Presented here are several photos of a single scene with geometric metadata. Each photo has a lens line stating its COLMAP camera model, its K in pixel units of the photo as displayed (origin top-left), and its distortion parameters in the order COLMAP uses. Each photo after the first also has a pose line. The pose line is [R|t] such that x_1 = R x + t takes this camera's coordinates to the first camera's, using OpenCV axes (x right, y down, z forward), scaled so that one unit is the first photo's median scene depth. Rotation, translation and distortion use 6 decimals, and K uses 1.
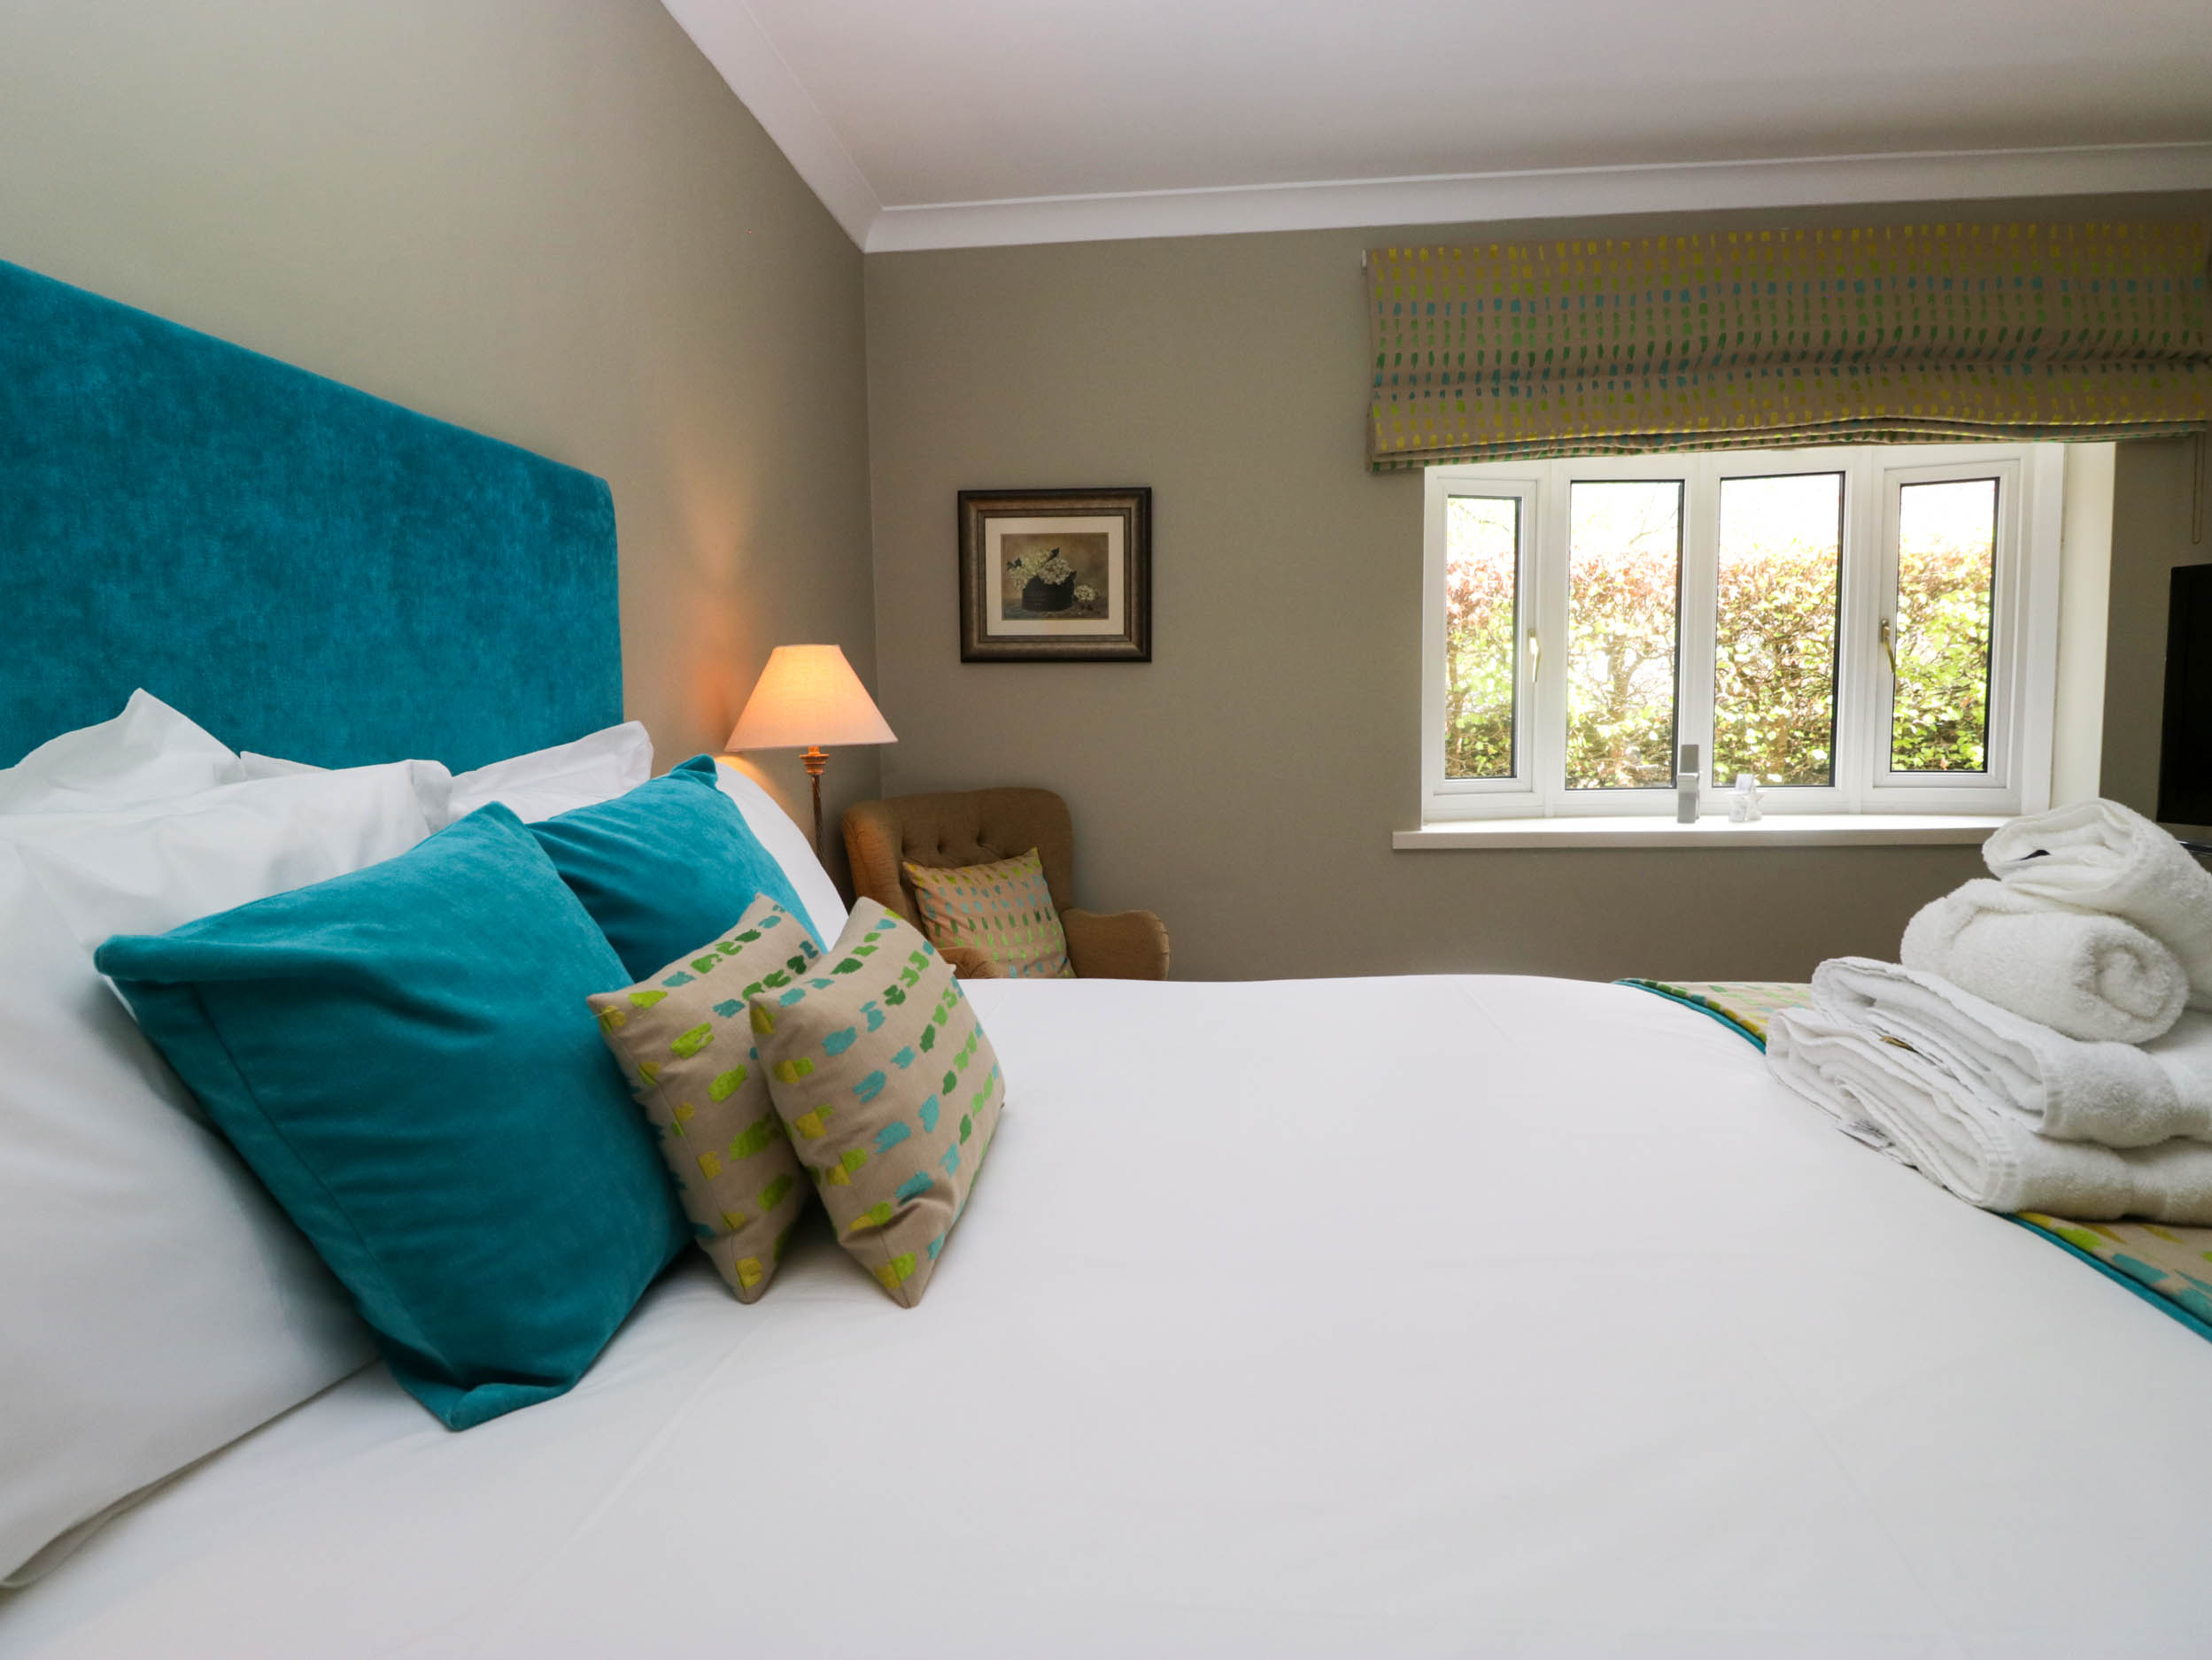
lens RADIAL K [[1141.7, 0, 1110.9], [0, 1141.7, 815.7], [0, 0, 1]] dist [-0.012493, -0.006249]
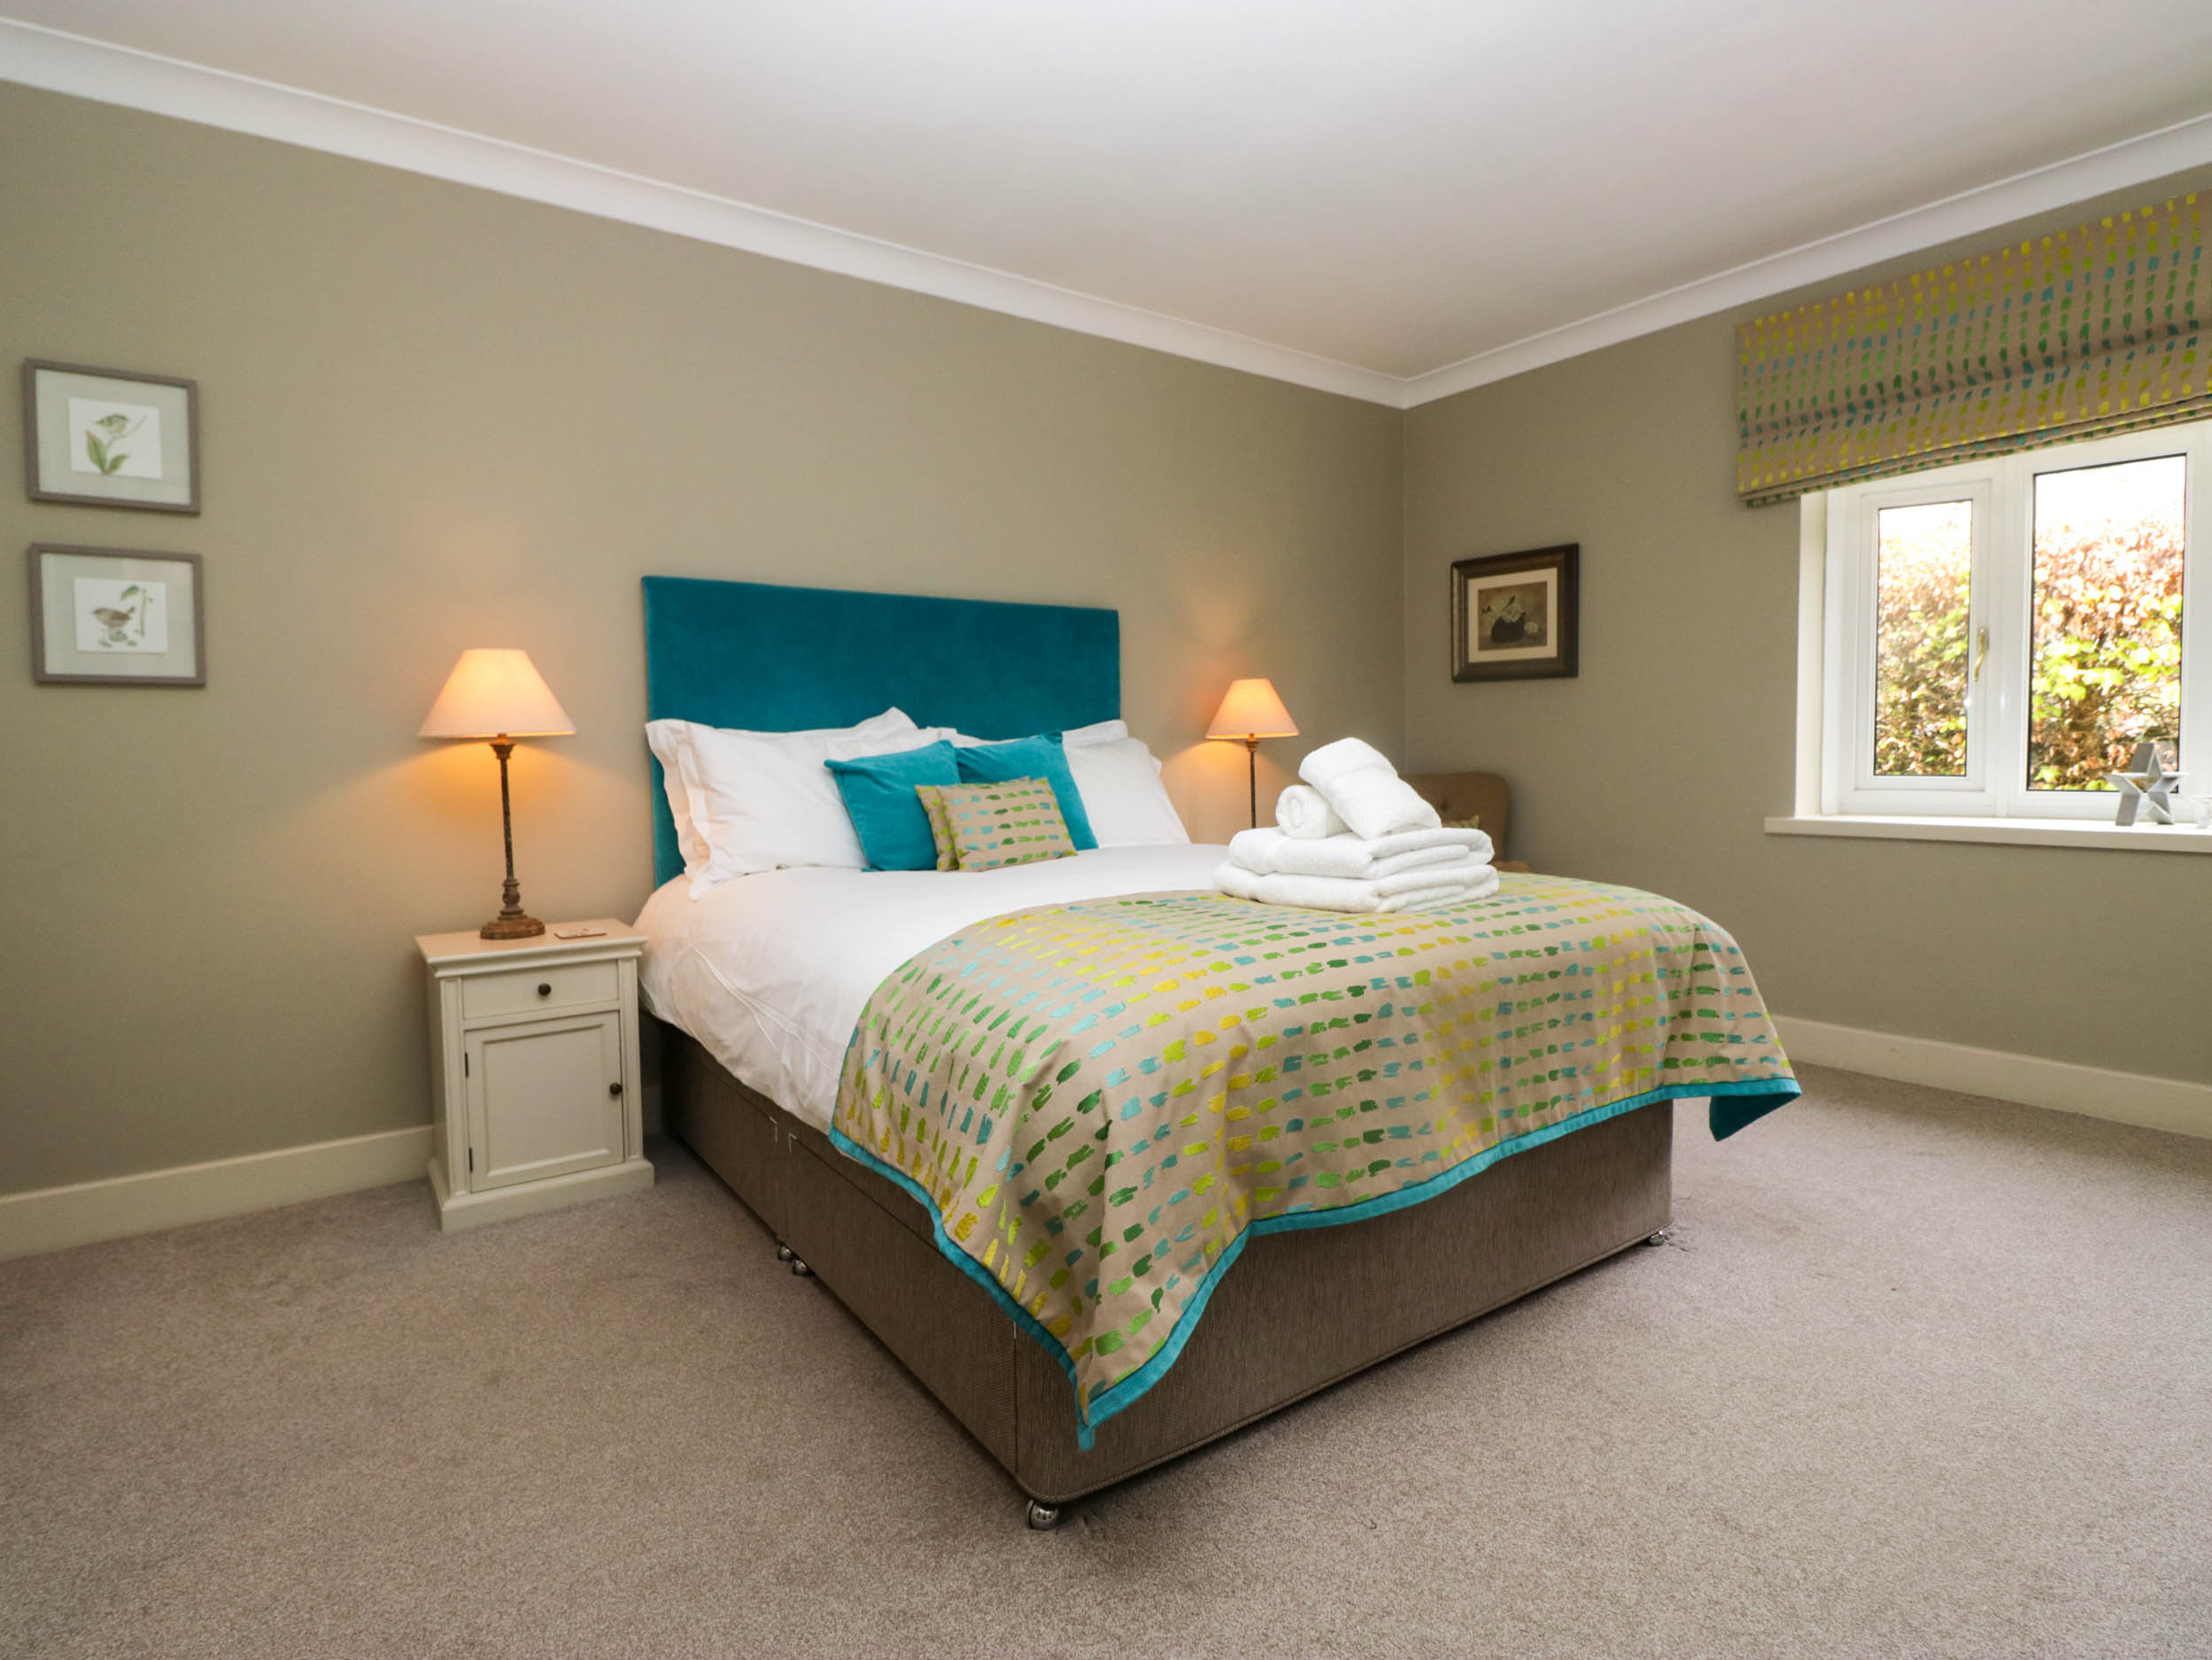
lens RADIAL K [[1141.7, 0, 1098.9], [0, 1141.7, 823.0], [0, 0, 1]] dist [-0.012493, -0.006249]
pose [[0.653095, 0.054332, -0.755324, 0.683058], [-0.062842, 0.997871, 0.017442, 0.043052], [0.754664, 0.036075, 0.655119, -0.253482]]
